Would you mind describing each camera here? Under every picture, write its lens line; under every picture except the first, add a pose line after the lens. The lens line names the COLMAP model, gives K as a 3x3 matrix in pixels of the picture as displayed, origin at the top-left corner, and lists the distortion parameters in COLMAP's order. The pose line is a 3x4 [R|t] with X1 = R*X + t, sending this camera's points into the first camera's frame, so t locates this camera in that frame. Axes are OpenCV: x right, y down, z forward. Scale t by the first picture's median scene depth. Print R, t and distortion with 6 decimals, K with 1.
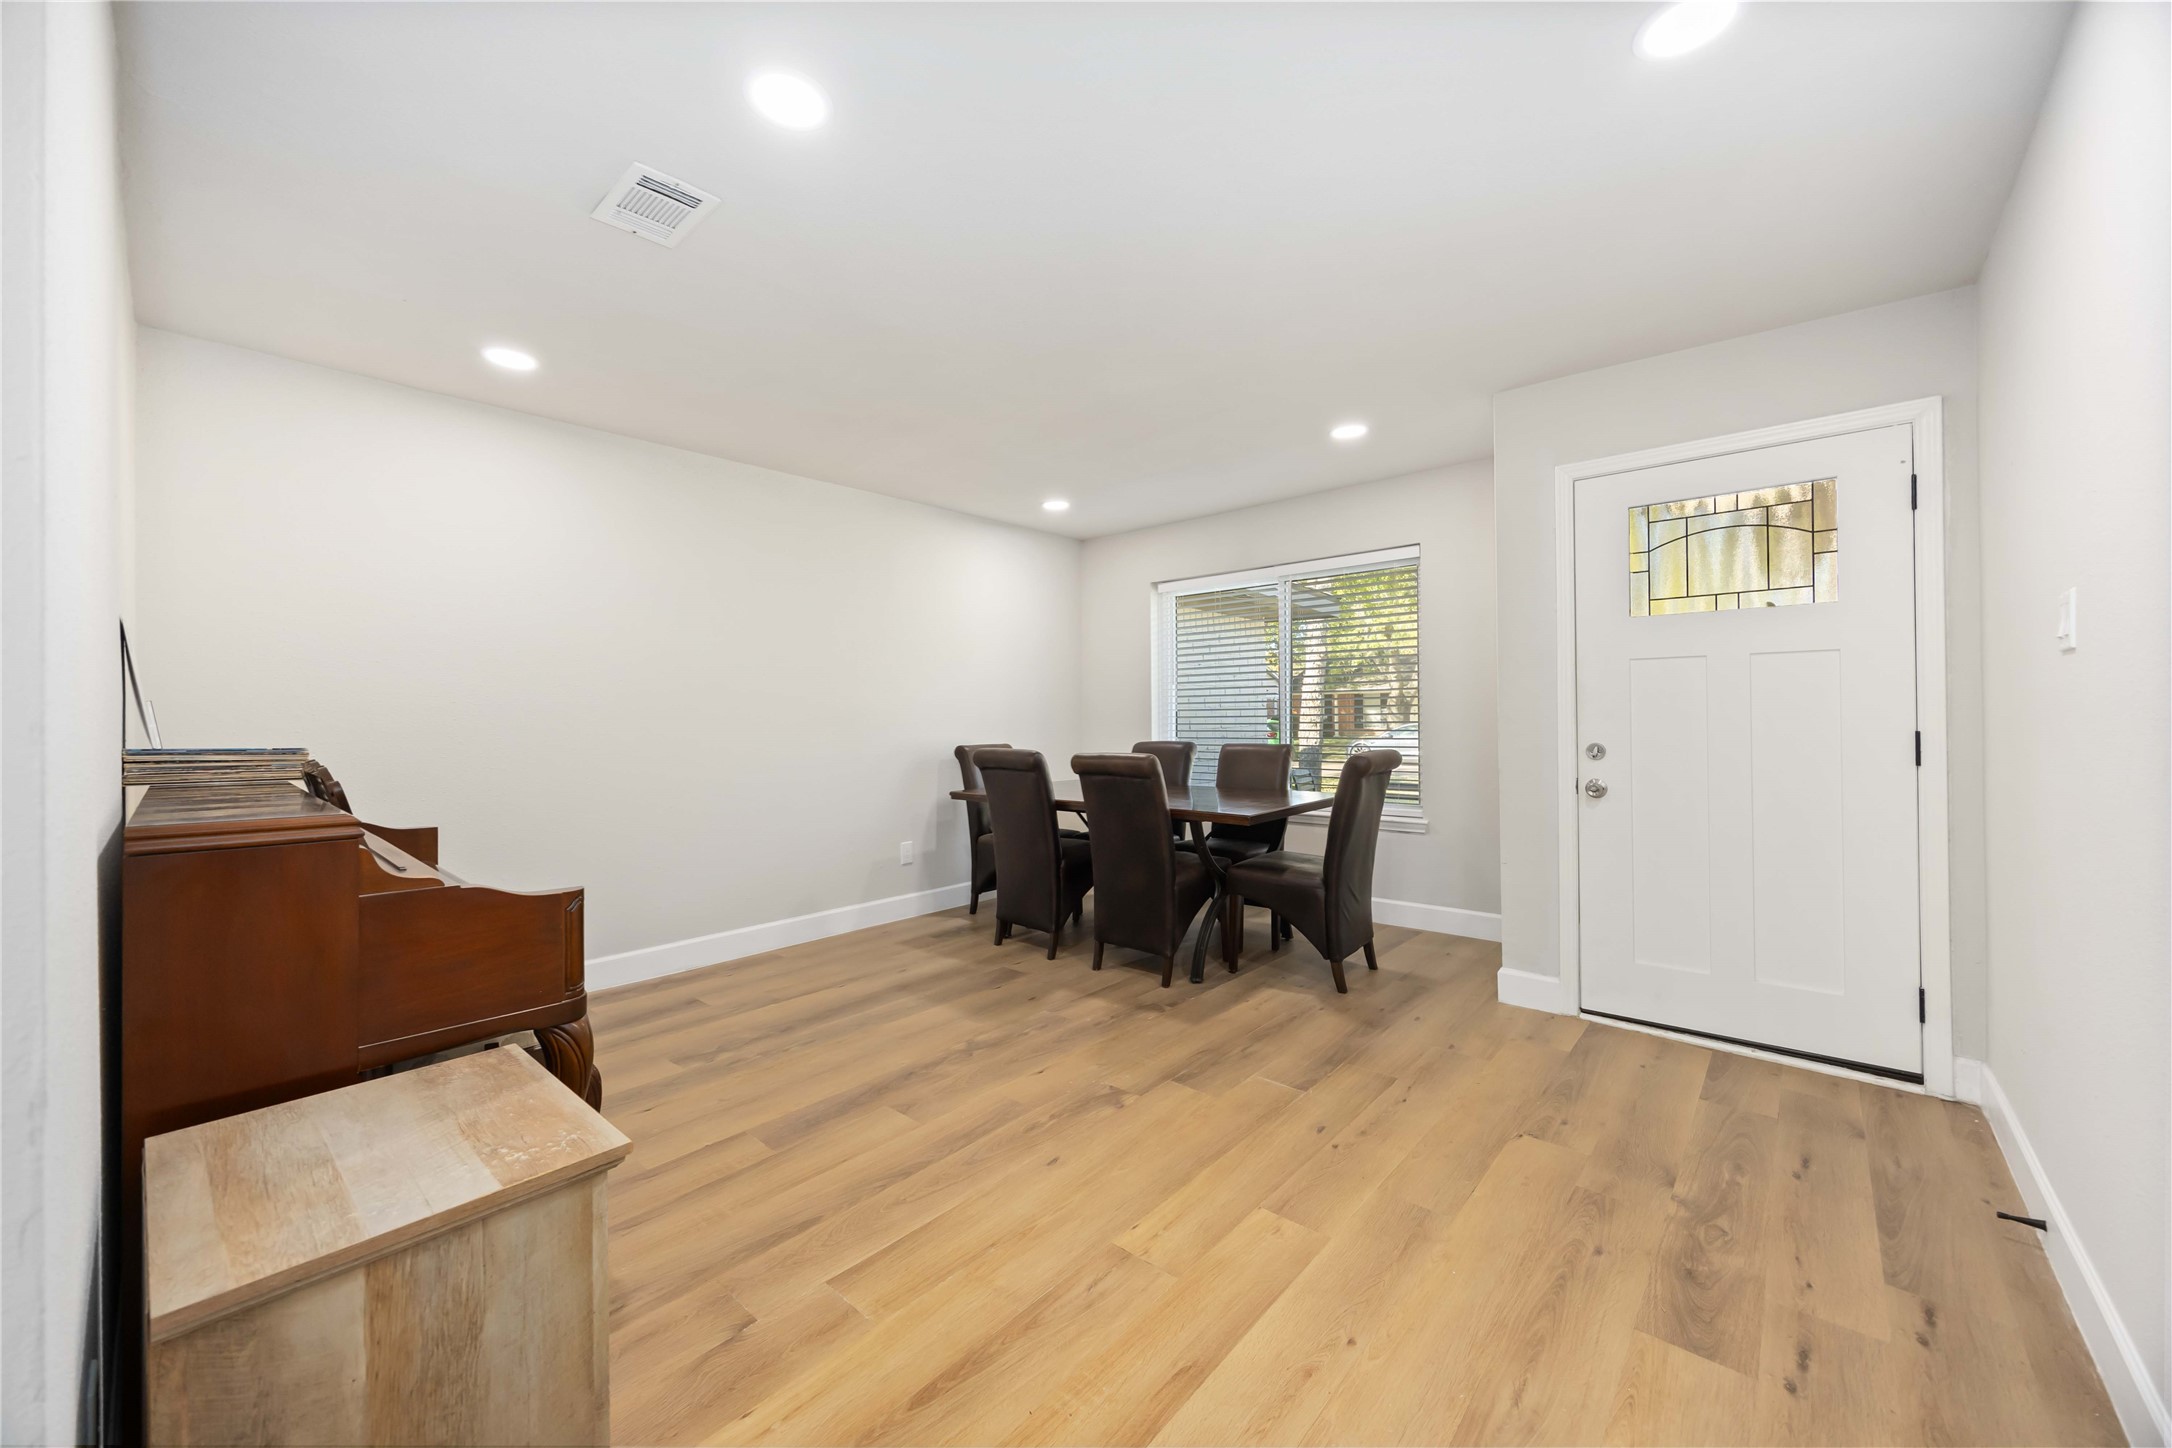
lens RADIAL K [[828.7, 0, 1083.7], [0, 828.7, 713.6], [0, 0, 1]] dist [-0.001726, -0.000102]
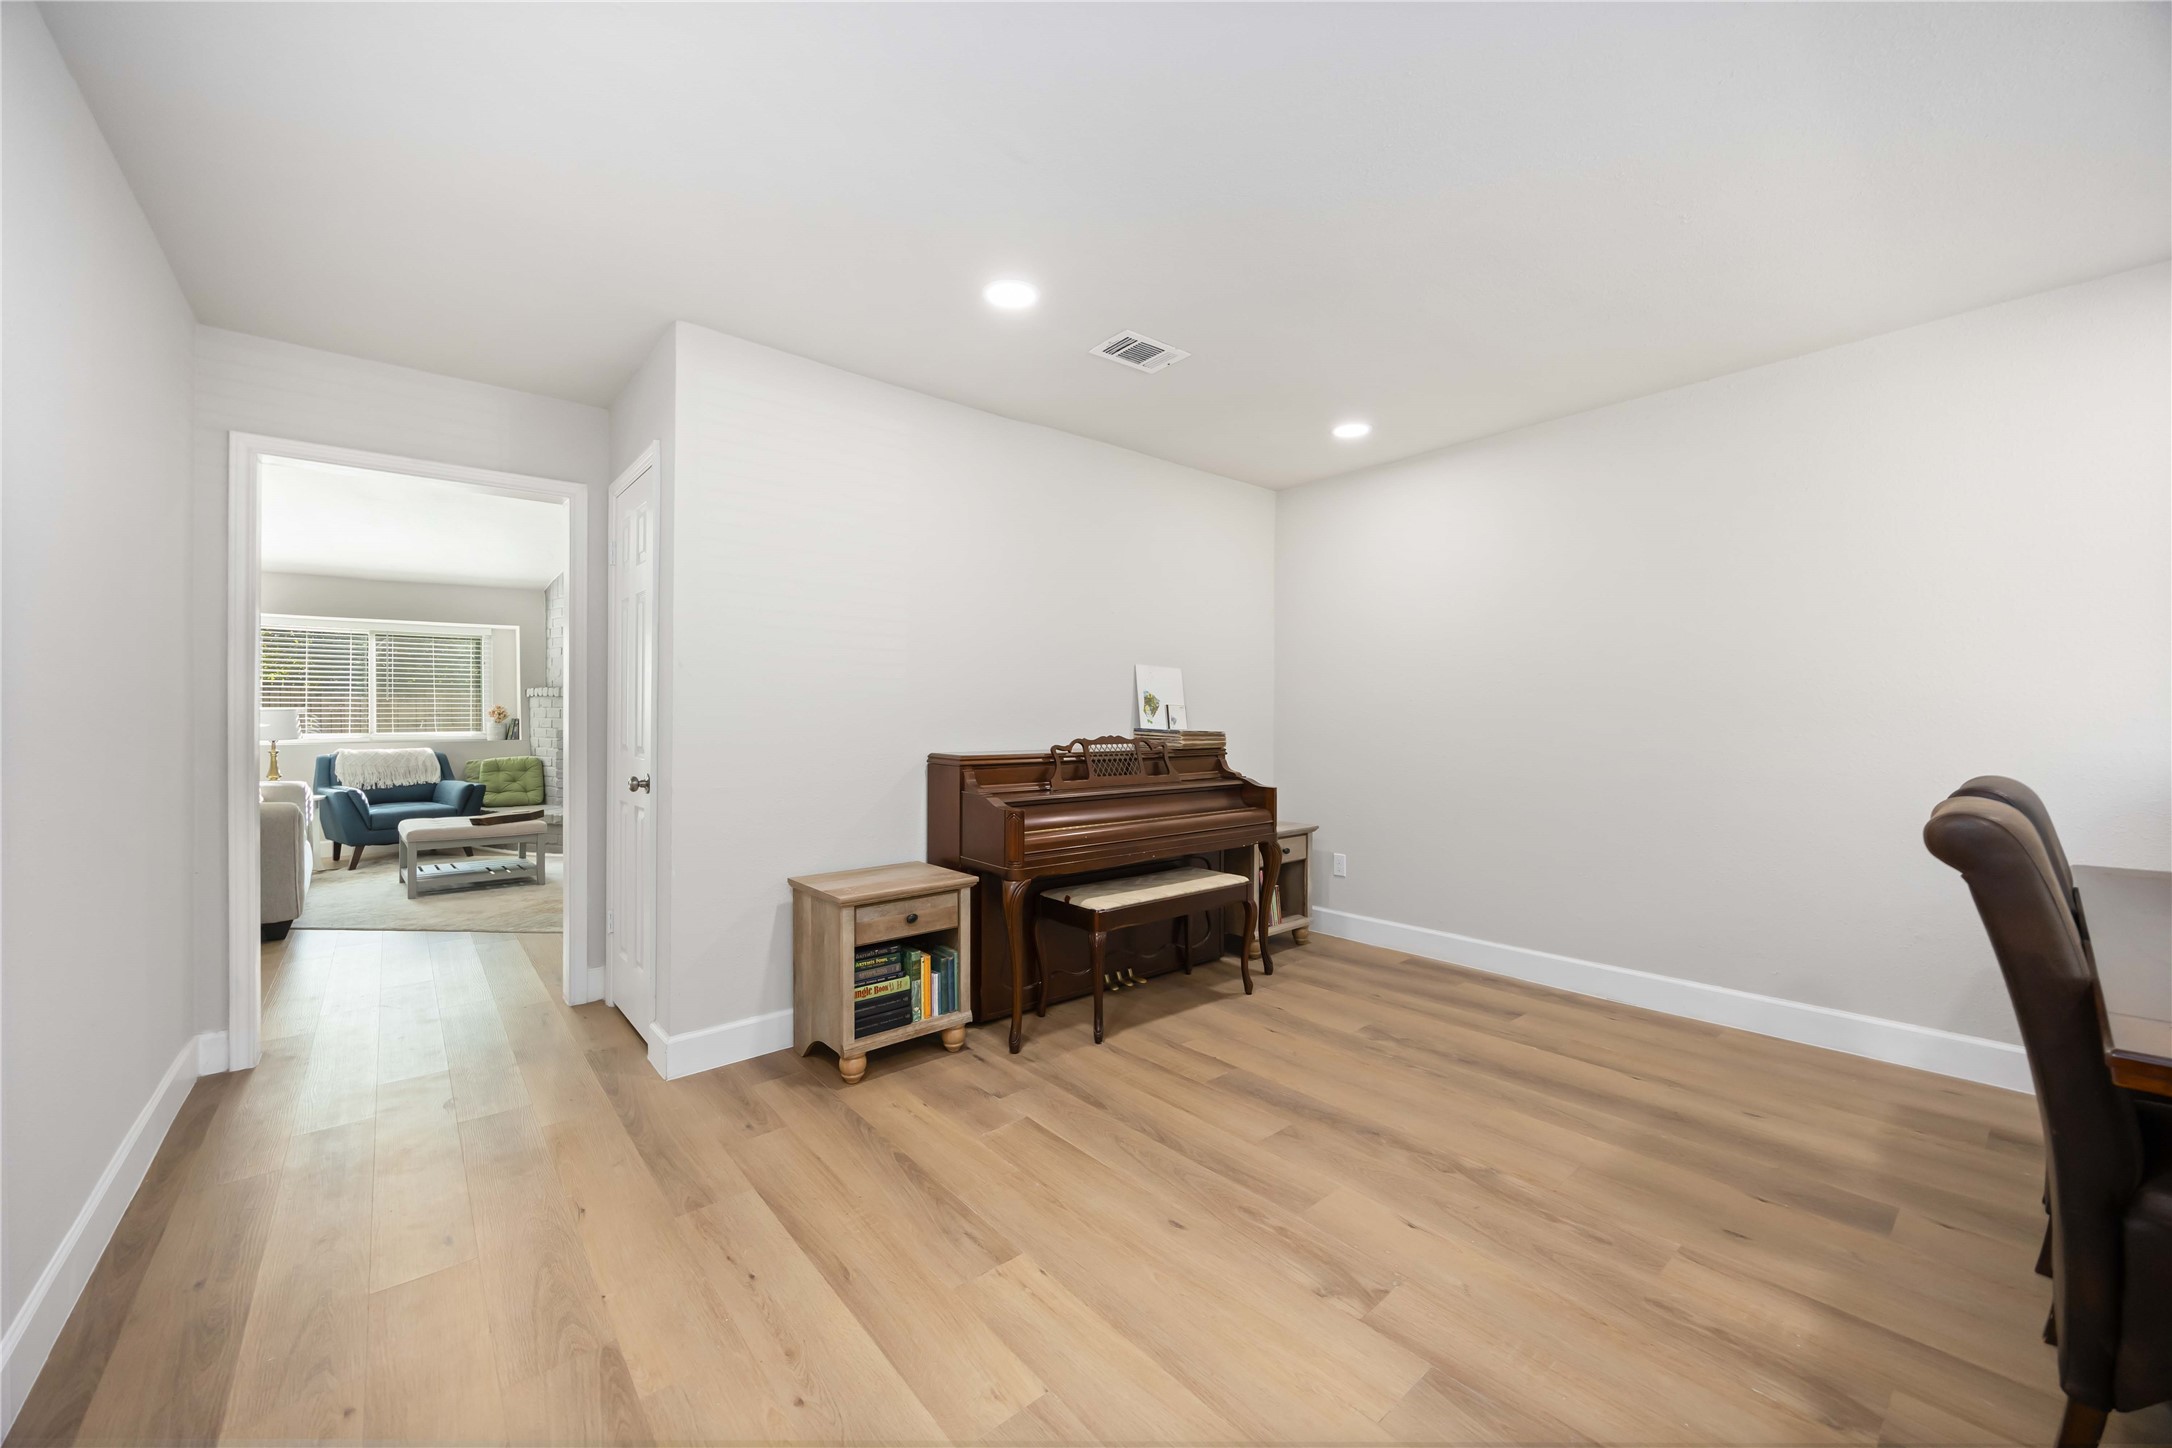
lens RADIAL K [[828.7, 0, 1083.7], [0, 828.7, 713.6], [0, 0, 1]] dist [-0.001726, -0.000102]
pose [[-0.159463, 0.002682, -0.987200, 0.677546], [0.010960, 0.999939, 0.000946, -0.001028], [0.987143, -0.010669, -0.159483, 0.843848]]
